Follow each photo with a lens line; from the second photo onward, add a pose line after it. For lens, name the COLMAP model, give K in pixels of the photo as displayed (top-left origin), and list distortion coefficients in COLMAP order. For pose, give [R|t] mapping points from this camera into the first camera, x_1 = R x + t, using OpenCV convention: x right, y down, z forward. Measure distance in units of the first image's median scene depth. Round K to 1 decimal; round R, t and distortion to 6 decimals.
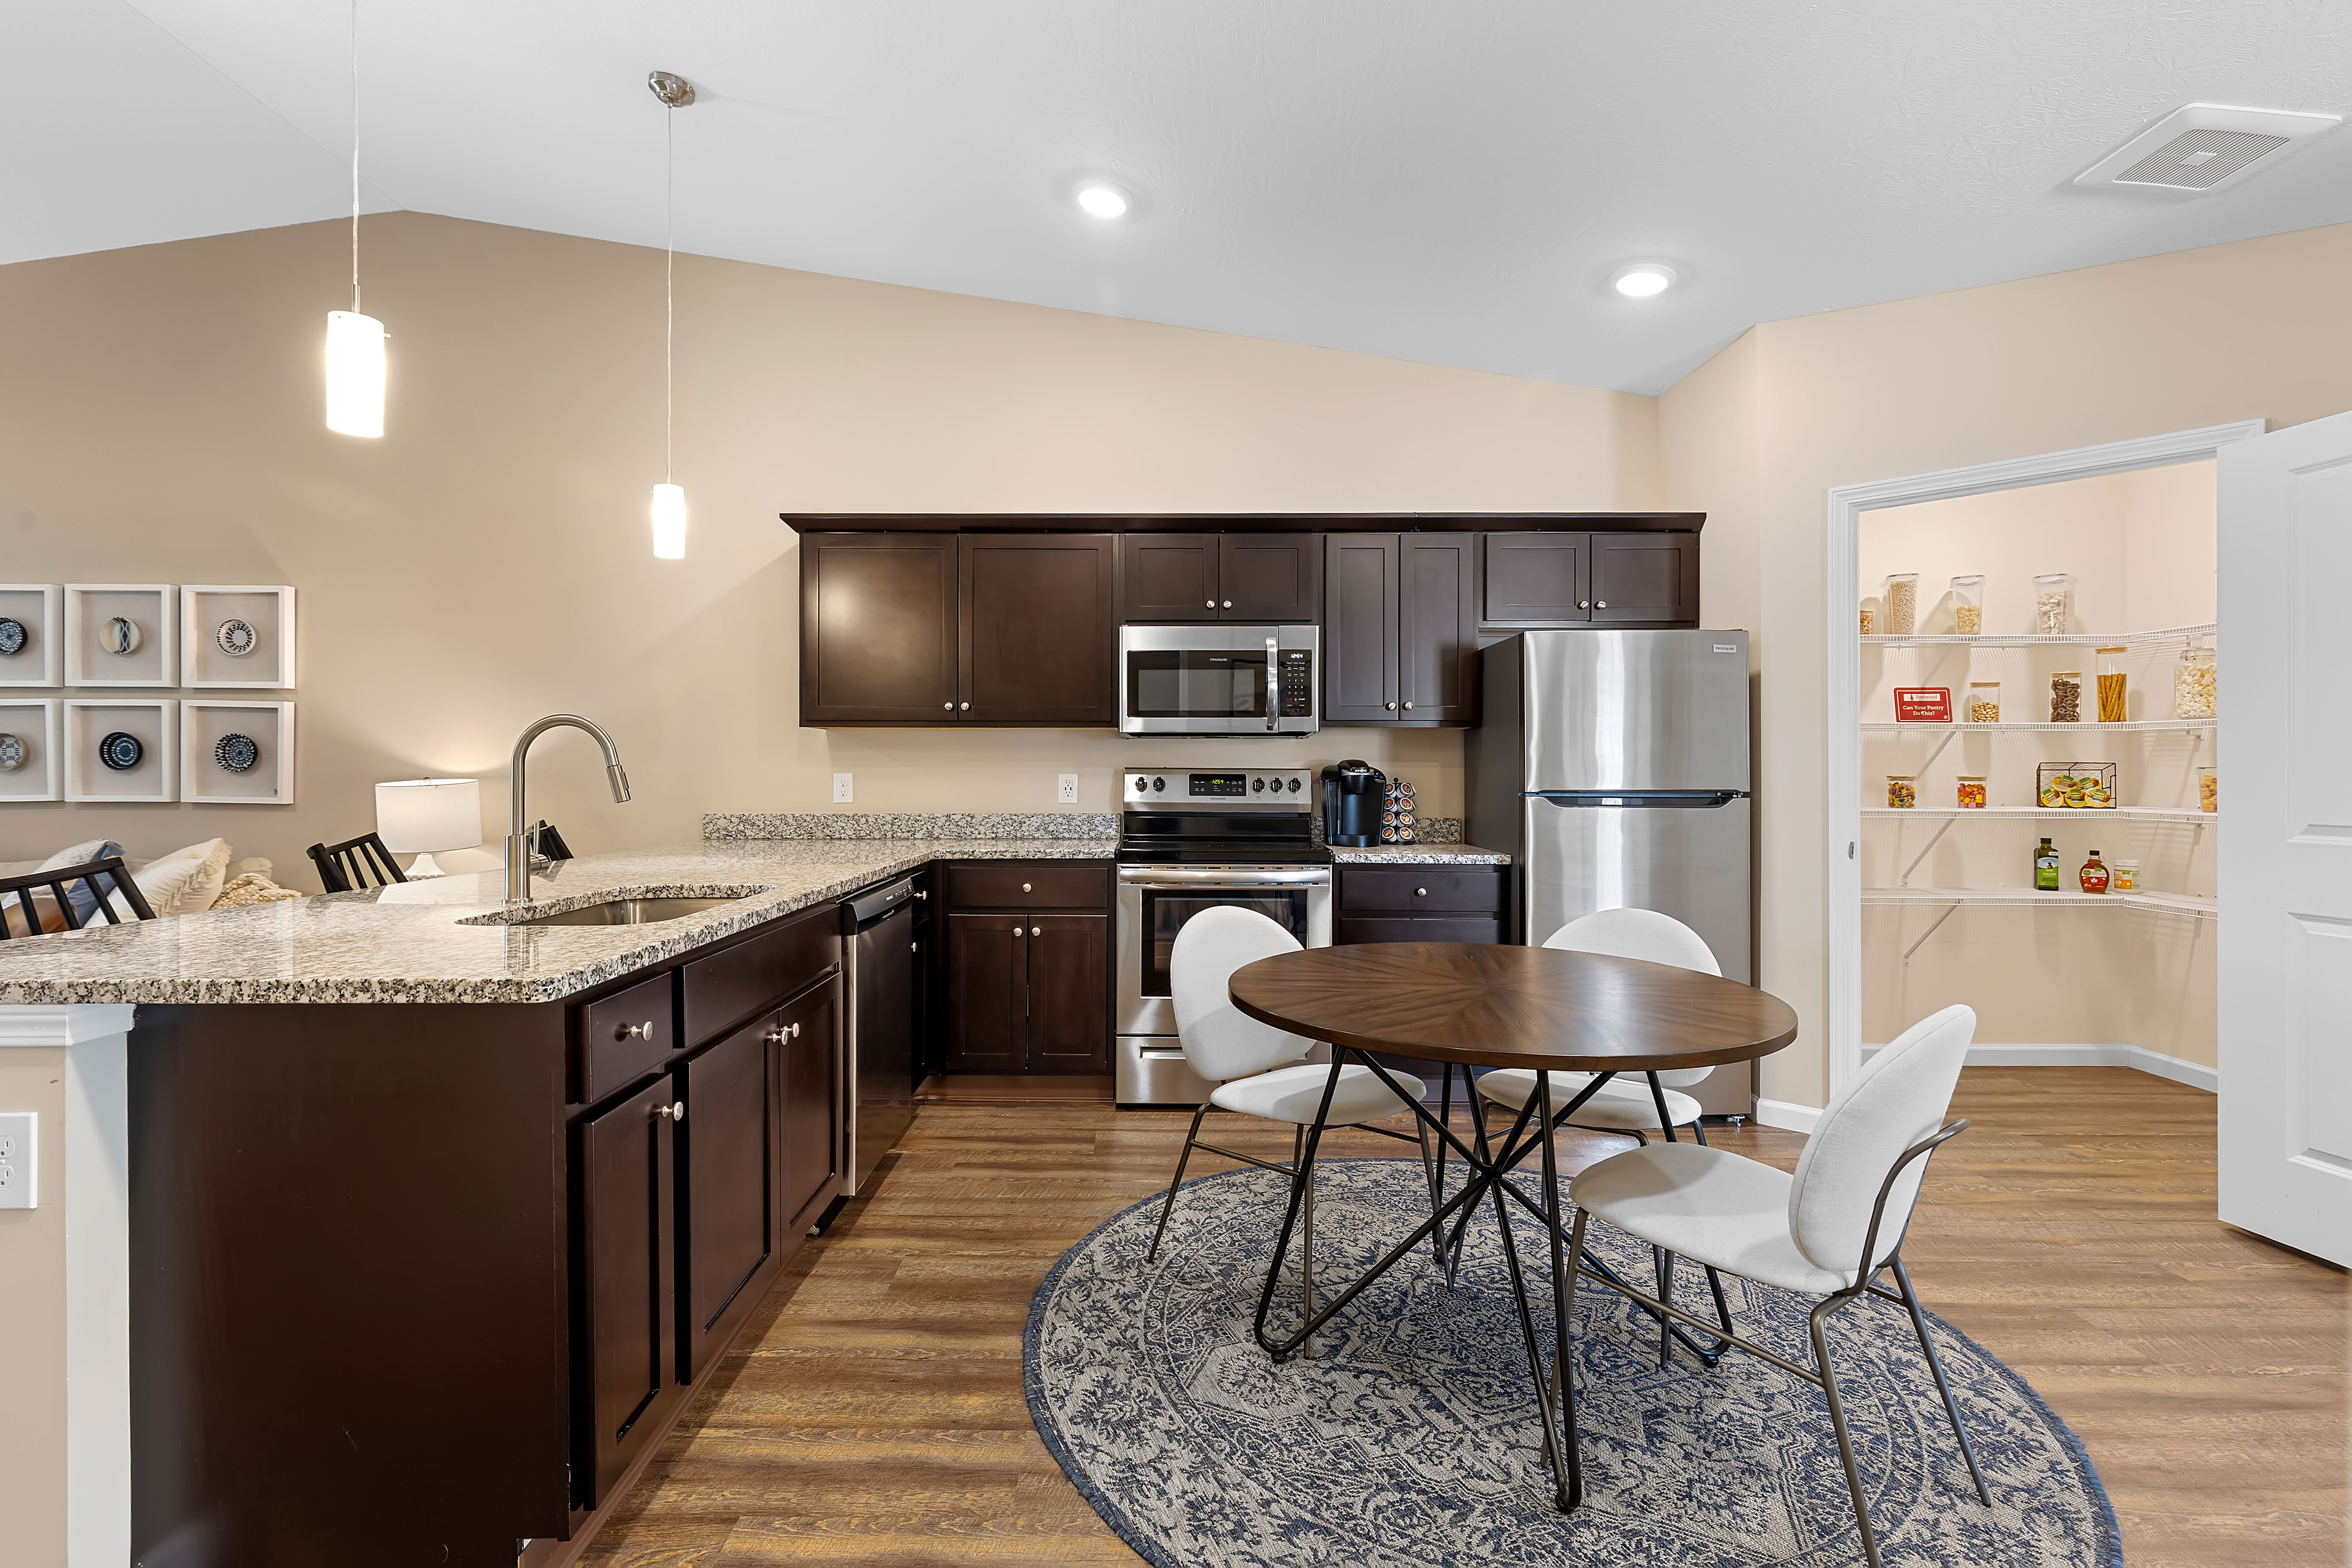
lens RADIAL K [[1048.9, 0, 1149.5], [0, 1048.9, 764.2], [0, 0, 1]] dist [0.008475, -0.001806]
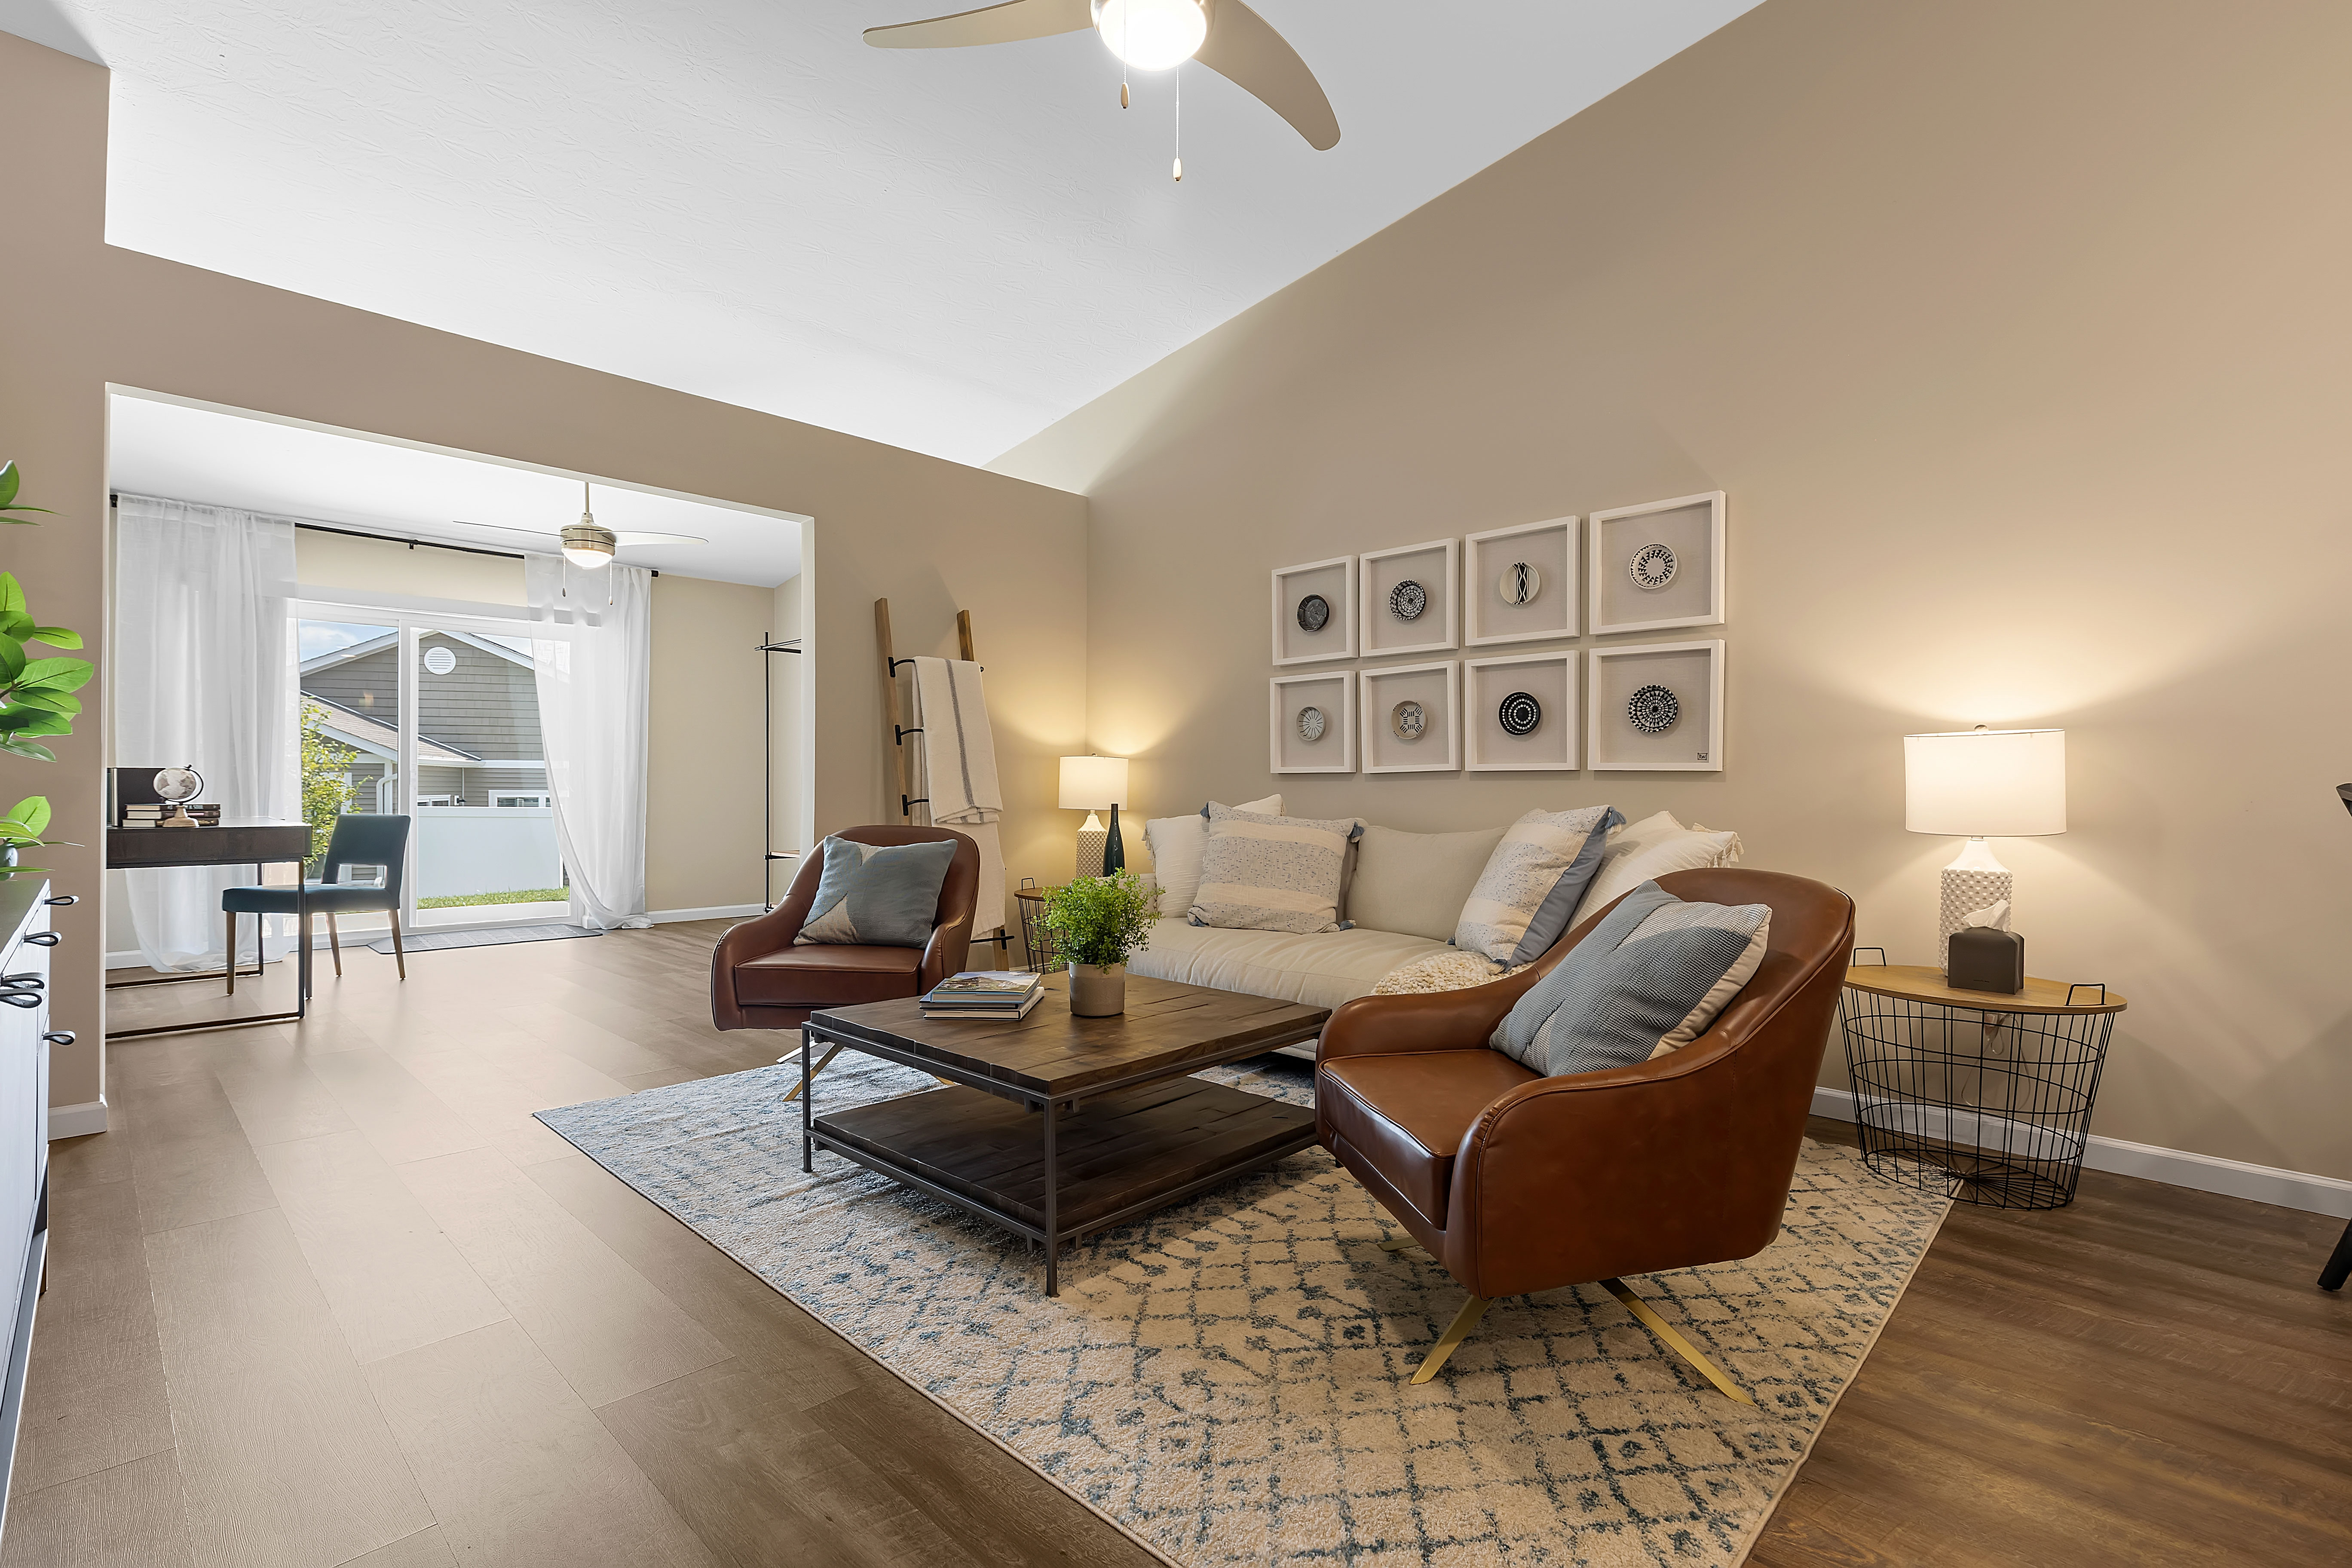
lens RADIAL K [[1048.9, 0, 1170.6], [0, 1048.9, 793.4], [0, 0, 1]] dist [0.008475, -0.001806]
pose [[0.722661, 0.003614, -0.691193, -0.651408], [0.000496, 0.999983, 0.005747, 0.055837], [0.691203, -0.004496, 0.722647, 0.178425]]
